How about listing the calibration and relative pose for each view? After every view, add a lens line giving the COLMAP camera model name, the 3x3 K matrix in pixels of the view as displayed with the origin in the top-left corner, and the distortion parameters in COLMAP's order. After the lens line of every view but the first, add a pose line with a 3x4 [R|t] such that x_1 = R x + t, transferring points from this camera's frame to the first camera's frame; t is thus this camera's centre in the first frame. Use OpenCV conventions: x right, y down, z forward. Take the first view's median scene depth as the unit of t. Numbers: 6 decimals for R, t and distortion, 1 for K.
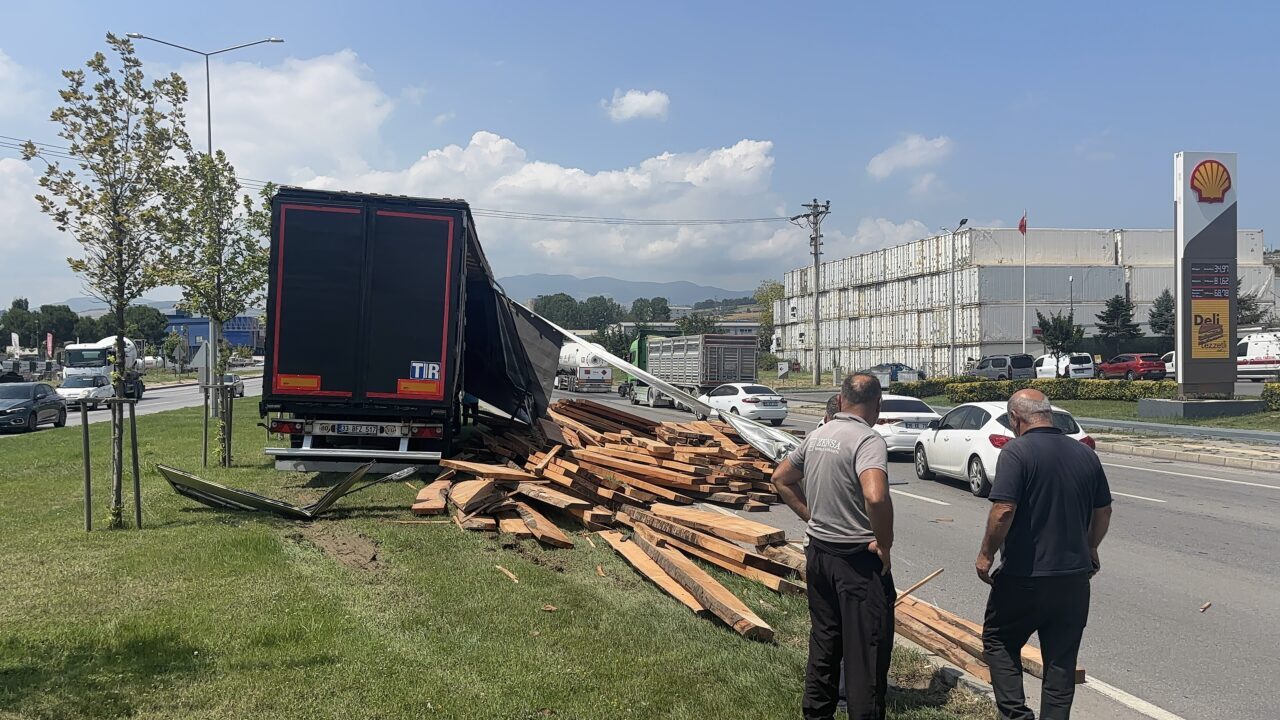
lens RADIAL K [[1163.3, 0, 640.0], [0, 1163.3, 360.0], [0, 0, 1]] dist [0.156610, -0.529040]
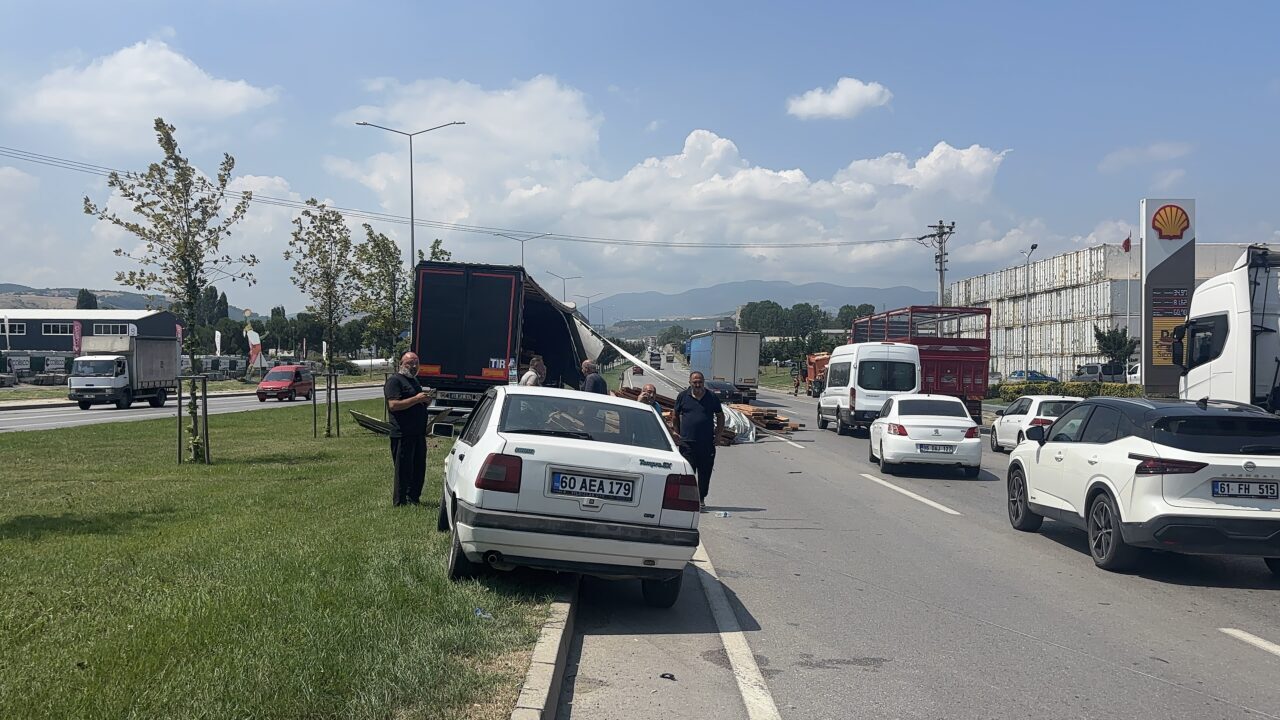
lens RADIAL K [[1163.3, 0, 640.0], [0, 1163.3, 360.0], [0, 0, 1]] dist [0.156610, -0.529040]
pose [[0.983635, 0.009344, -0.179929, 0.071429], [-0.010315, 0.999937, -0.004457, 0.001962], [0.179876, 0.006240, 0.983670, -0.142986]]
